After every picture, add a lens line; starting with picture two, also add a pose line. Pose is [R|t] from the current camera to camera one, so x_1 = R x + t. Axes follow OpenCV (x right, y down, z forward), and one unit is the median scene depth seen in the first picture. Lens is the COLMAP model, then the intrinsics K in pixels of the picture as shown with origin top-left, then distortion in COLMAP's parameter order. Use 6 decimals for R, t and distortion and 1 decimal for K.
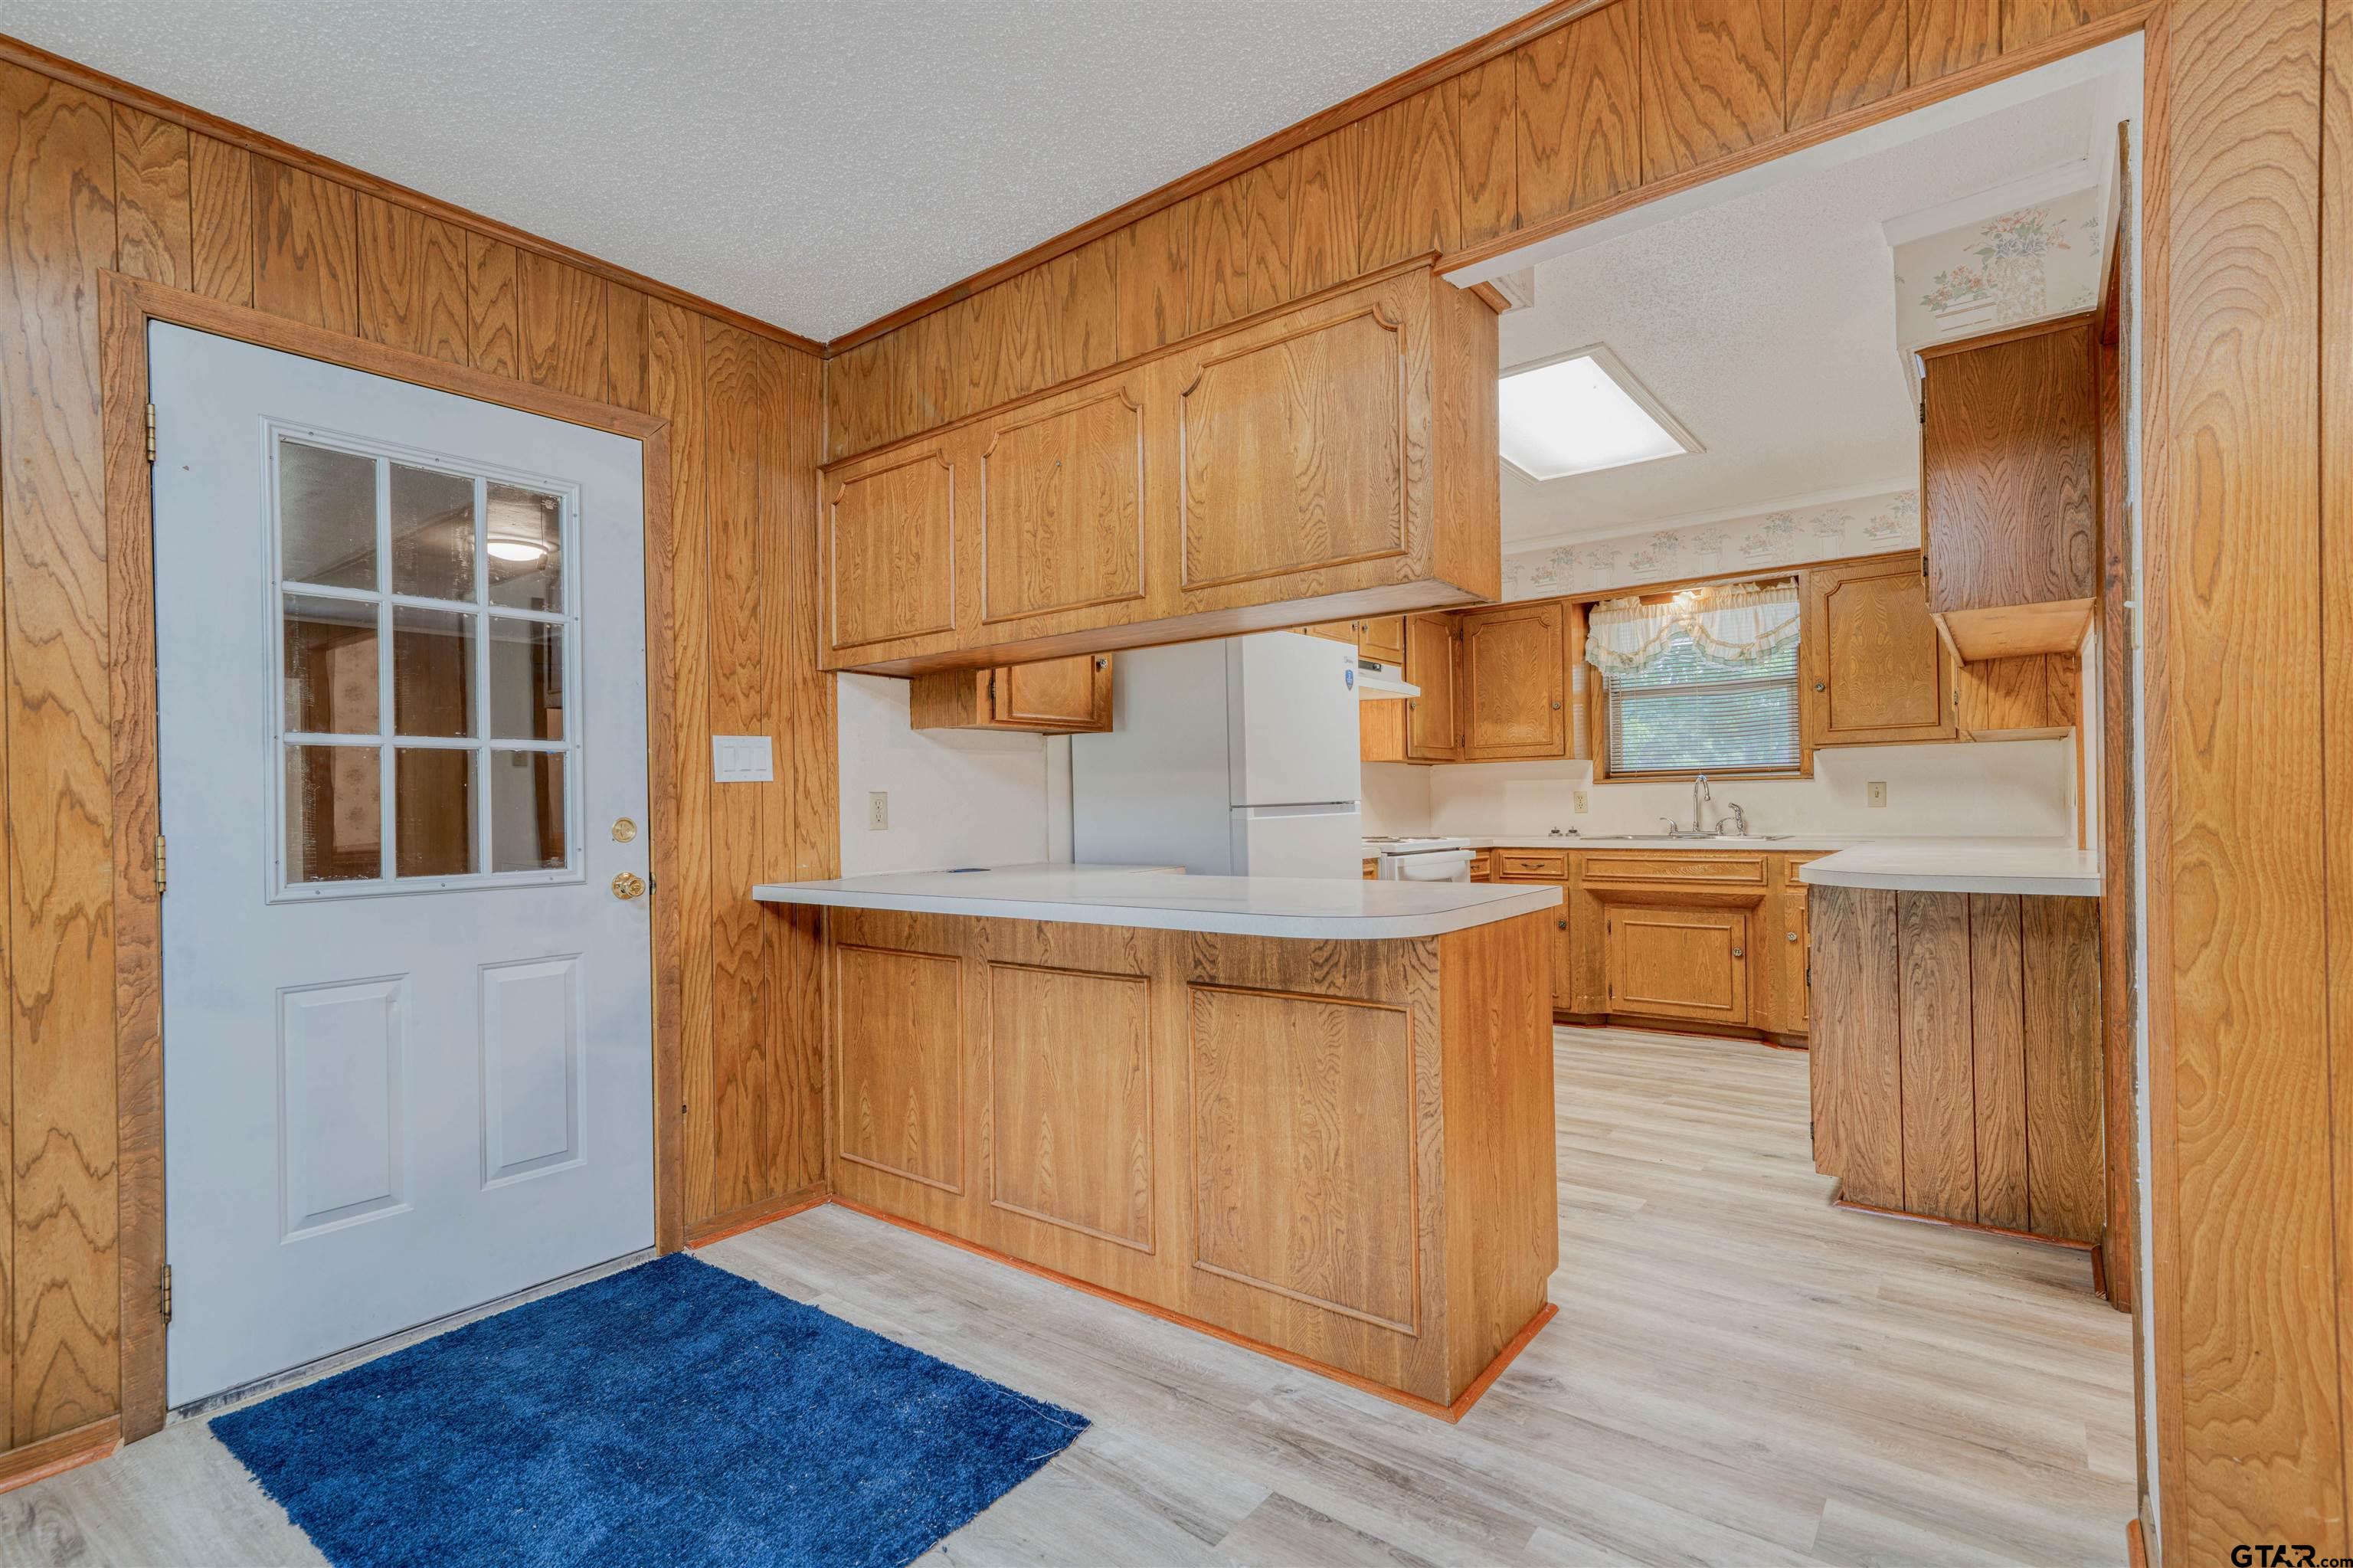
lens RADIAL K [[1111.3, 0, 1149.8], [0, 1111.3, 799.6], [0, 0, 1]] dist [0.011581, 0.000225]
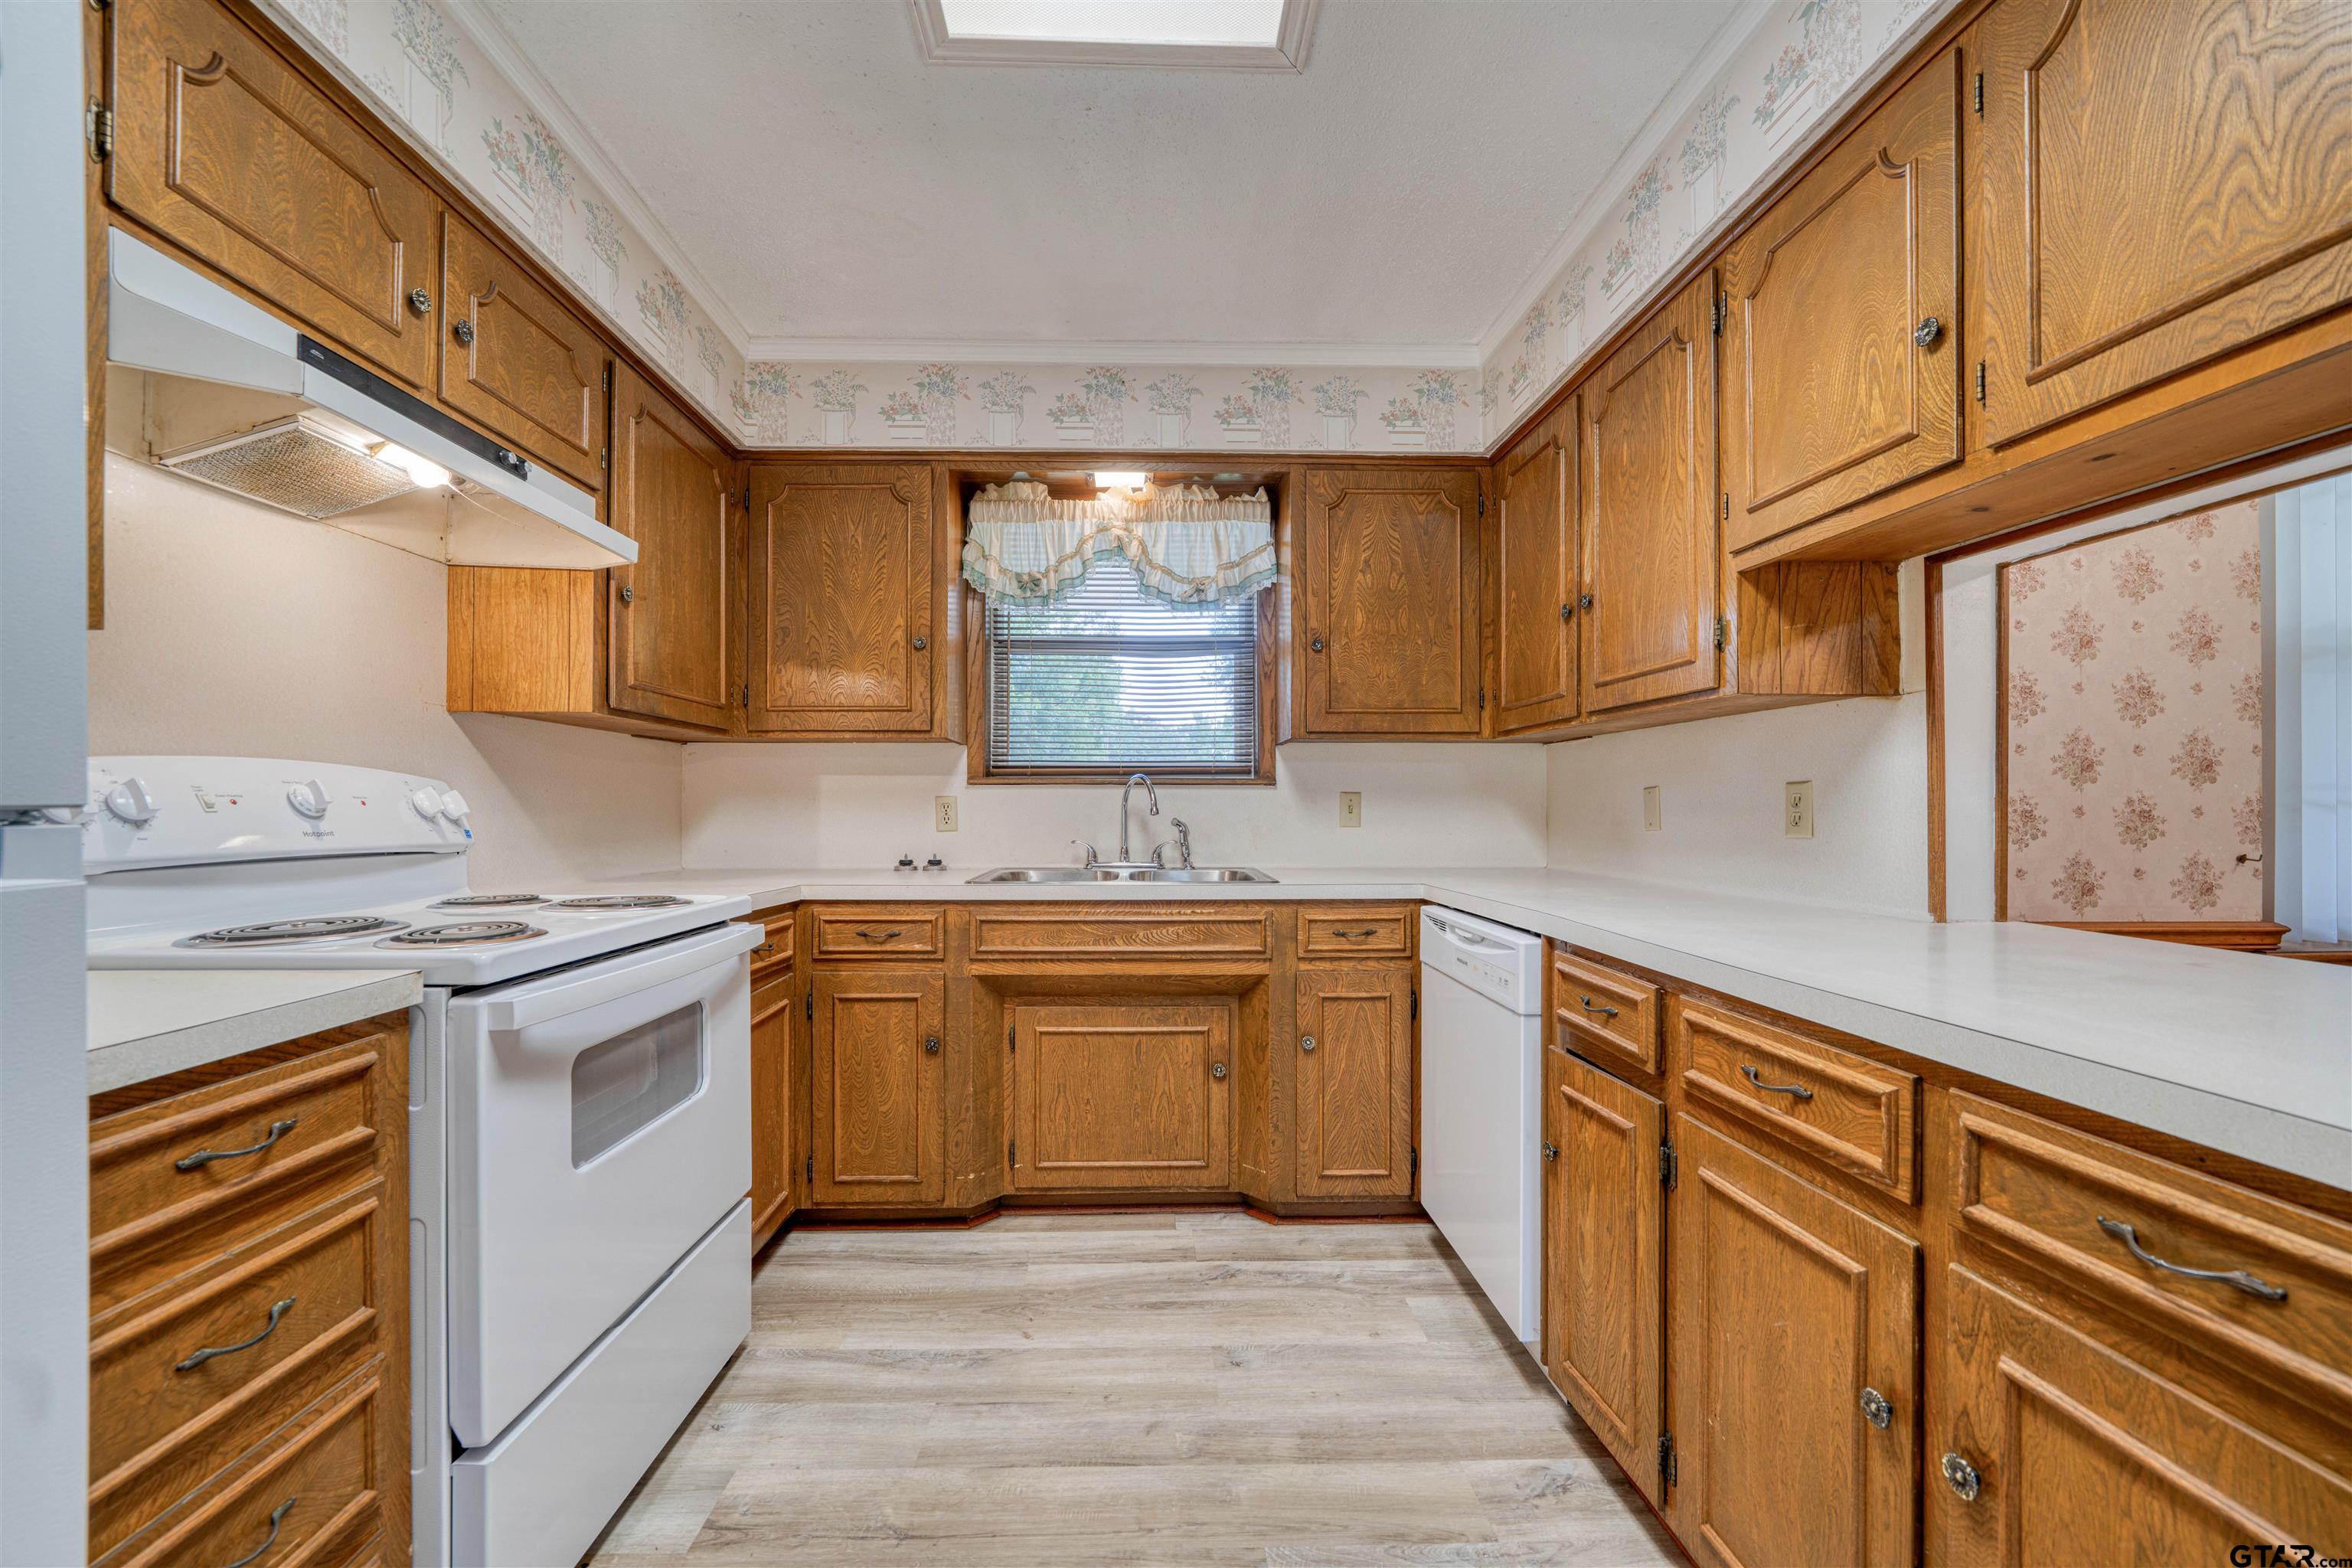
lens RADIAL K [[915.3, 0, 1169.9], [0, 915.3, 800.1], [0, 0, 1]] dist [-0.012256, 0.001737]
pose [[0.764356, 0.020440, 0.644470, 0.177409], [-0.017039, 0.999789, -0.011500, -0.001626], [-0.644569, -0.002191, 0.764543, 0.605265]]
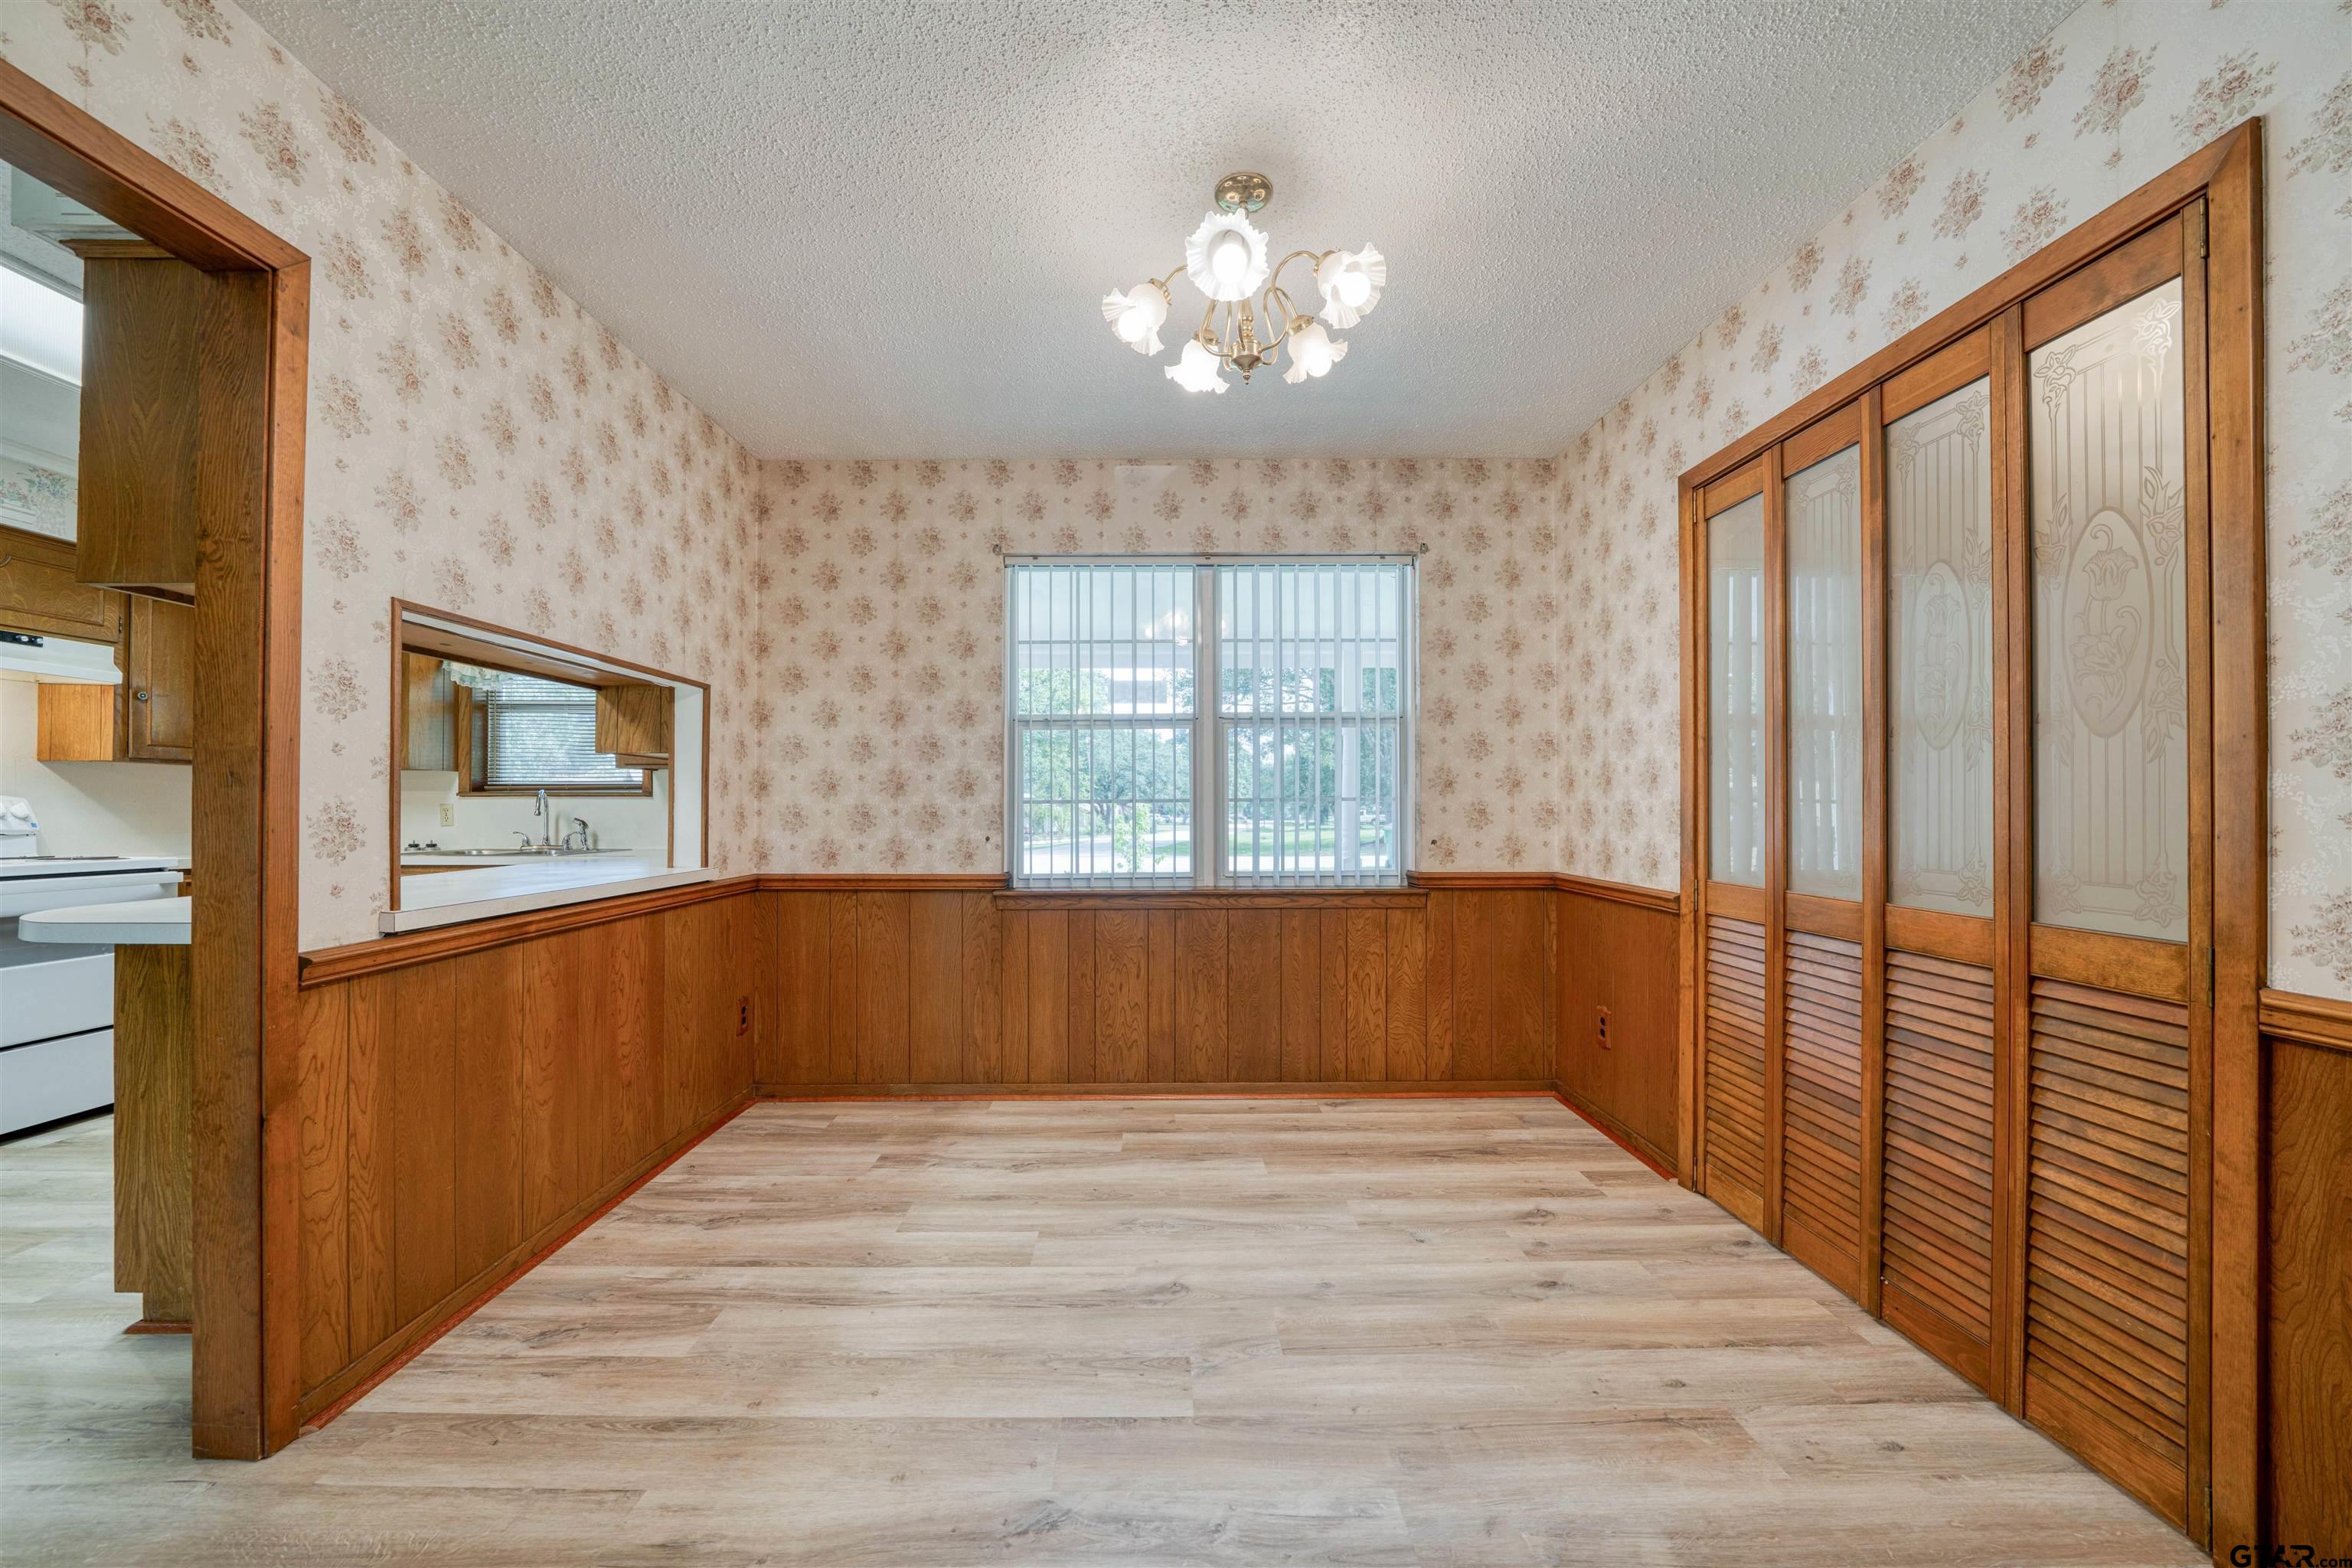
lens RADIAL K [[860.5, 0, 1169.7], [0, 860.5, 798.7], [0, 0, 1]] dist [-0.016297, 0.000255]
pose [[0.774086, 0.023335, 0.632650, 0.454112], [-0.015074, 0.999717, -0.018430, -0.008847], [-0.632901, 0.004729, 0.774218, 0.038969]]
